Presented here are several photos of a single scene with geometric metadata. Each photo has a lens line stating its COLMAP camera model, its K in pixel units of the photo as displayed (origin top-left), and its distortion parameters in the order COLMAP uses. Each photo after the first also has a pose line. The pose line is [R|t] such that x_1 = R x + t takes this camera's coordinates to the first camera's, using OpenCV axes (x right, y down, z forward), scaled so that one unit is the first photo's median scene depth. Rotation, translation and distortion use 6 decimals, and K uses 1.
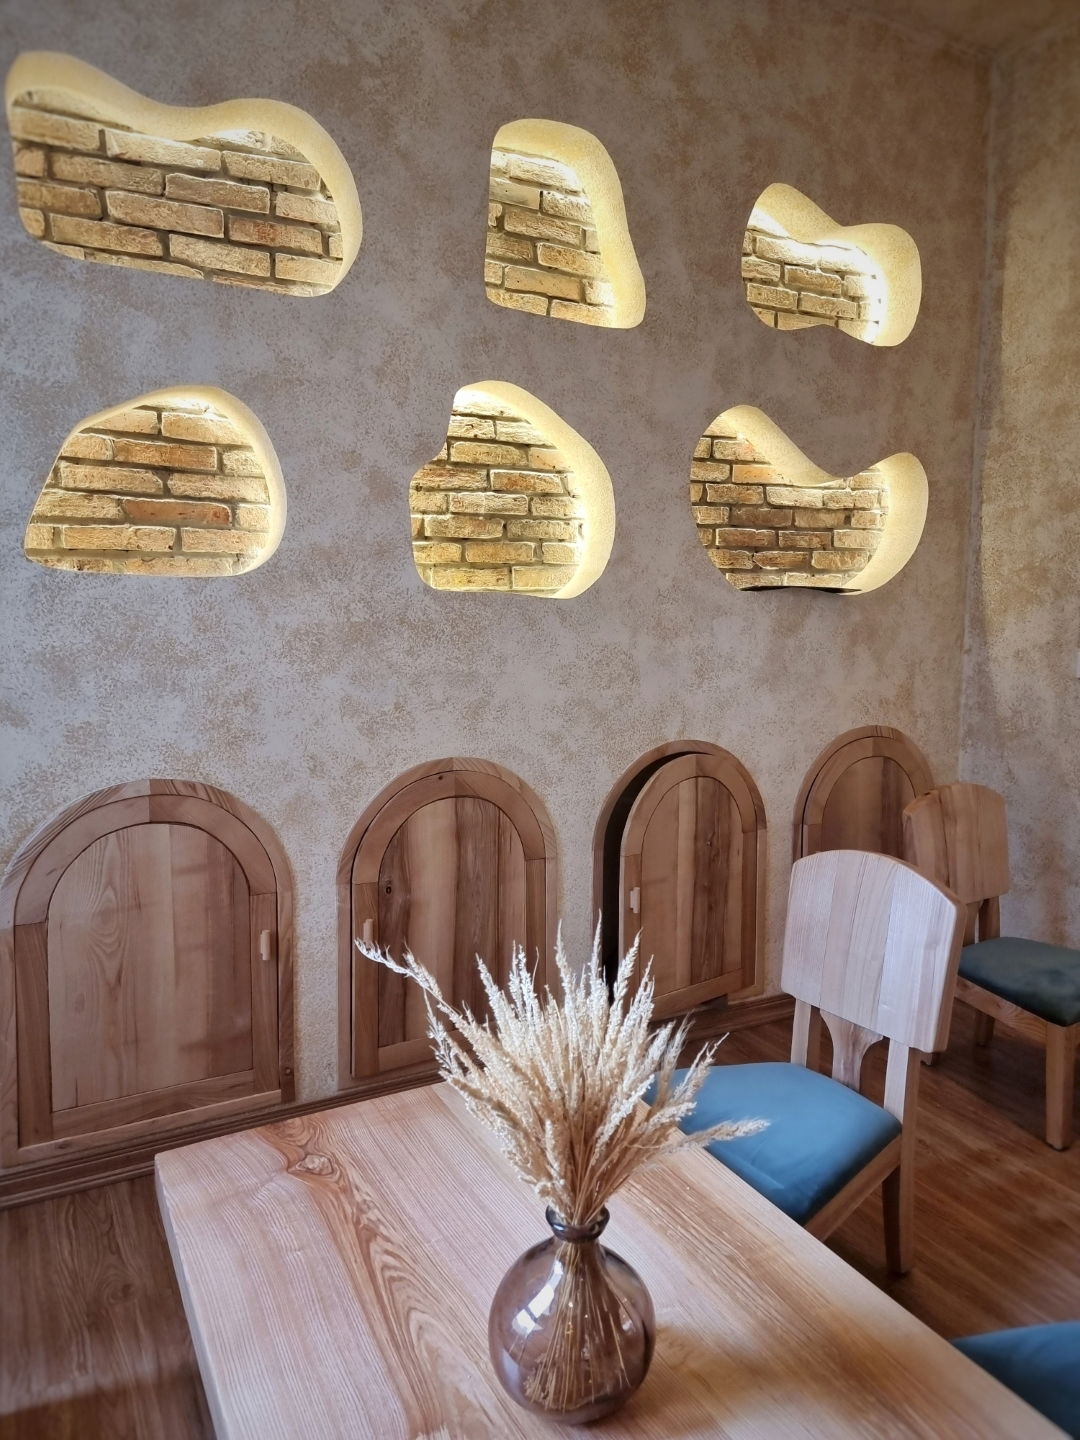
lens RADIAL K [[1012.4, 0, 552.8], [0, 1012.4, 724.7], [0, 0, 1]] dist [0.072069, -0.059669]
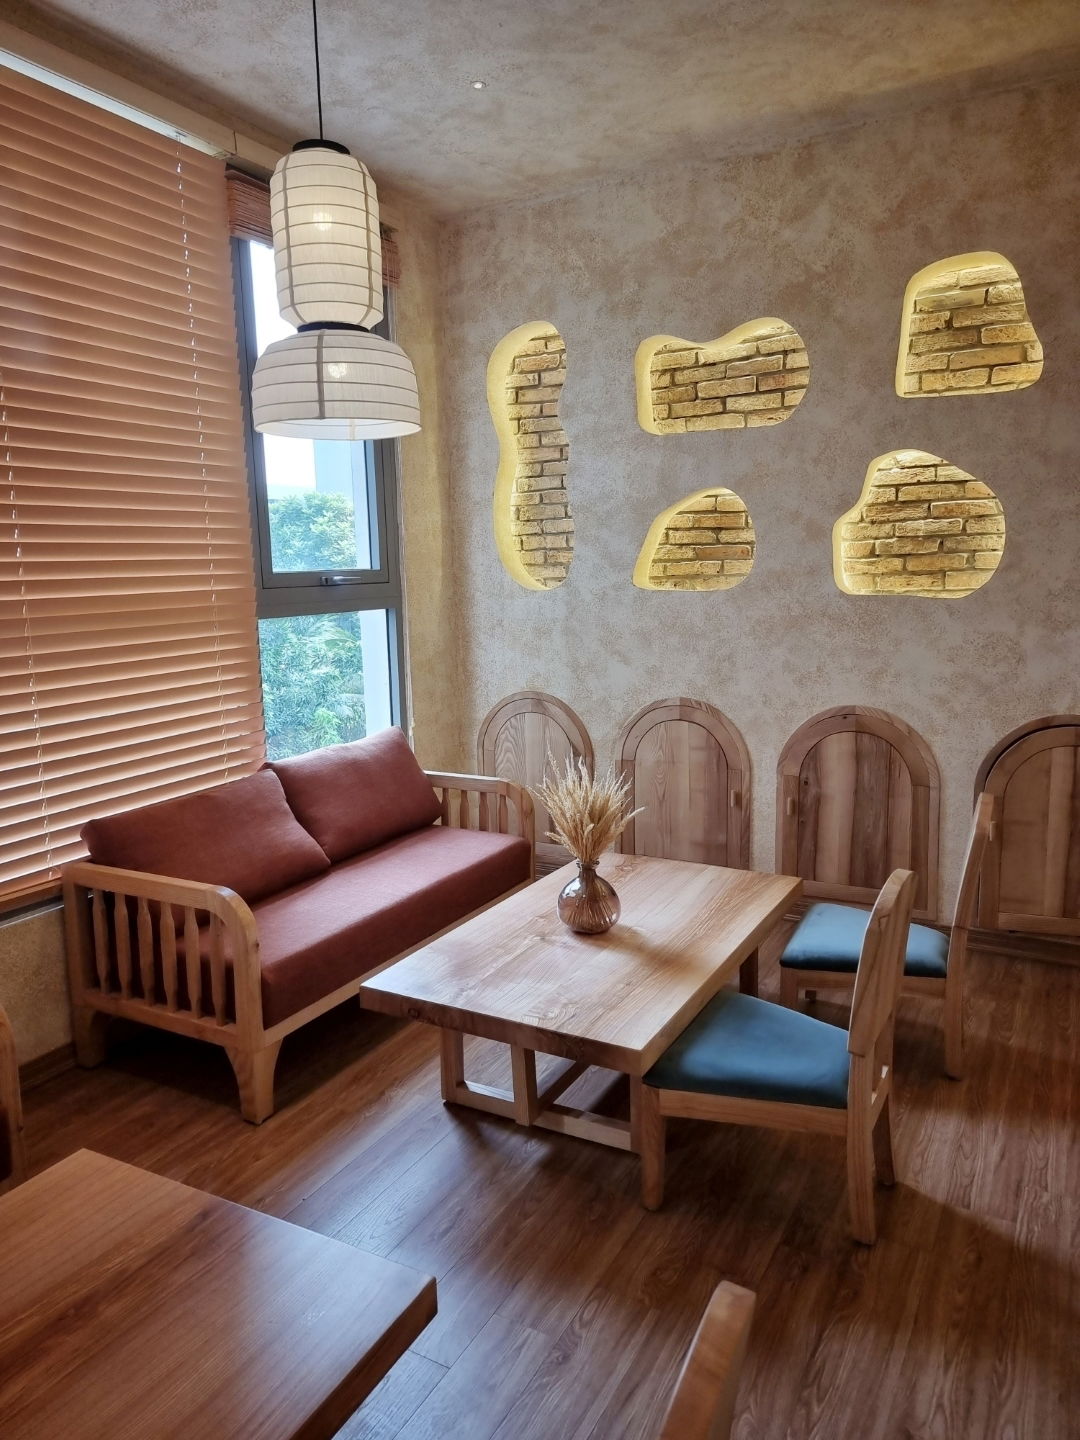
lens RADIAL K [[1012.4, 0, 502.9], [0, 1012.4, 739.2], [0, 0, 1]] dist [0.072069, -0.059669]
pose [[0.514682, 0.130025, -0.847464, 0.981701], [-0.071593, 0.991499, 0.108644, -0.047768], [0.854387, 0.004755, 0.519616, -0.252800]]
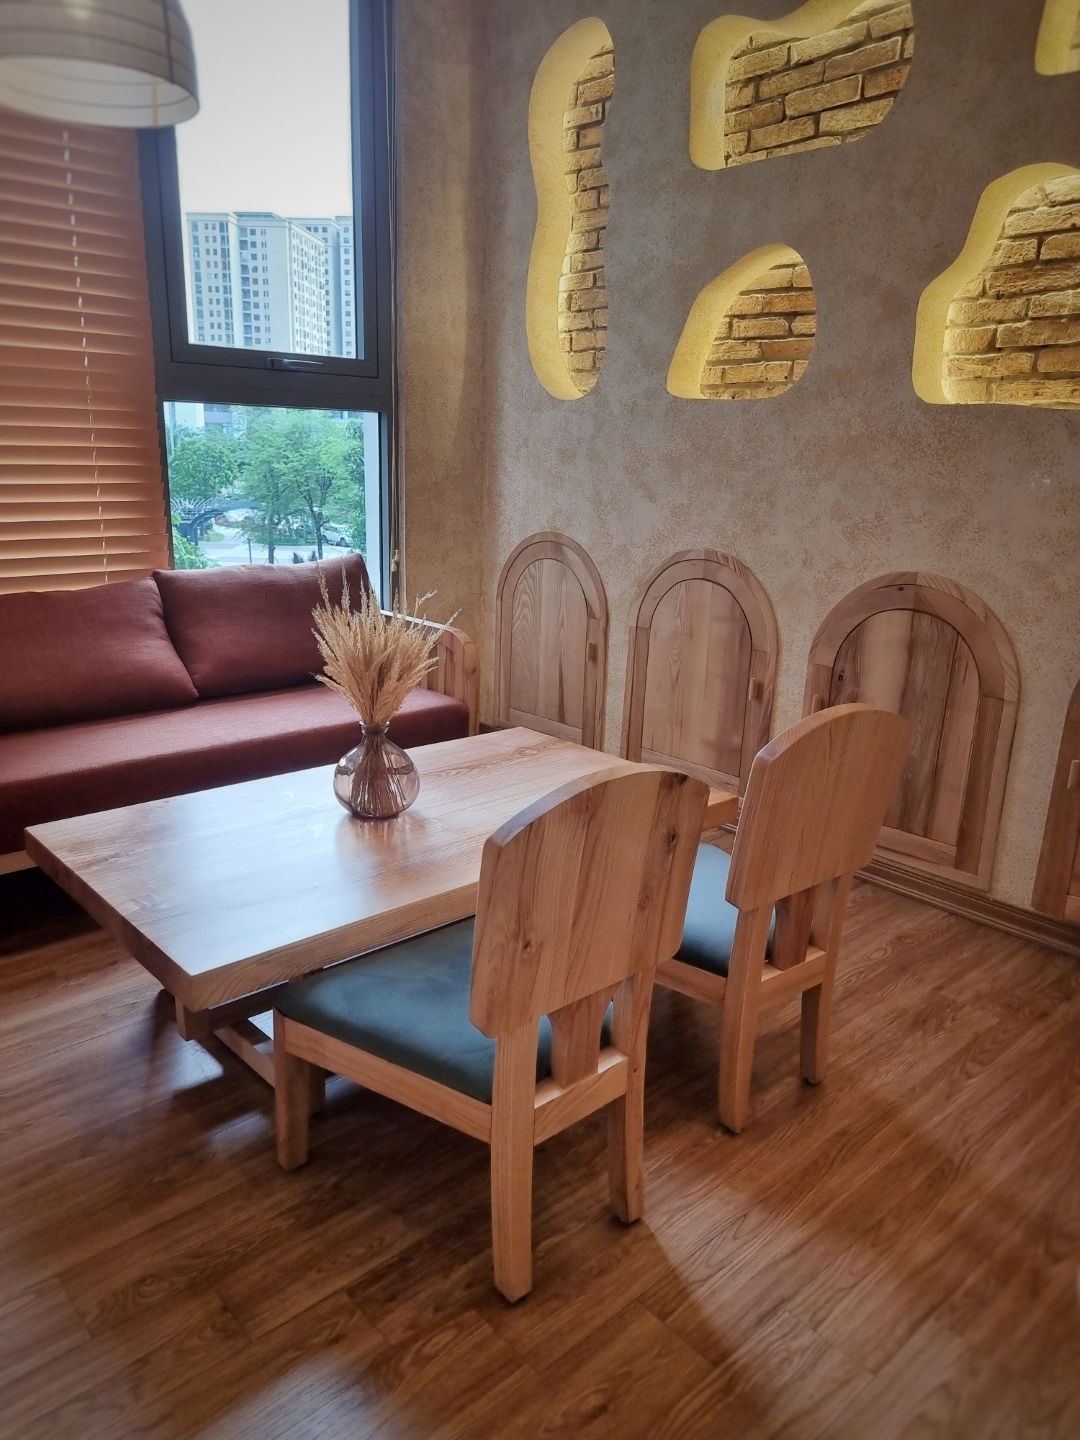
lens RADIAL K [[1015.0, 0, 493.7], [0, 1015.0, 751.2], [0, 0, 1]] dist [0.053470, -0.040090]
pose [[0.211036, 0.283243, -0.935541, 0.901158], [-0.141294, 0.955884, 0.257529, -0.000917], [0.967212, 0.077838, 0.241746, 0.356269]]
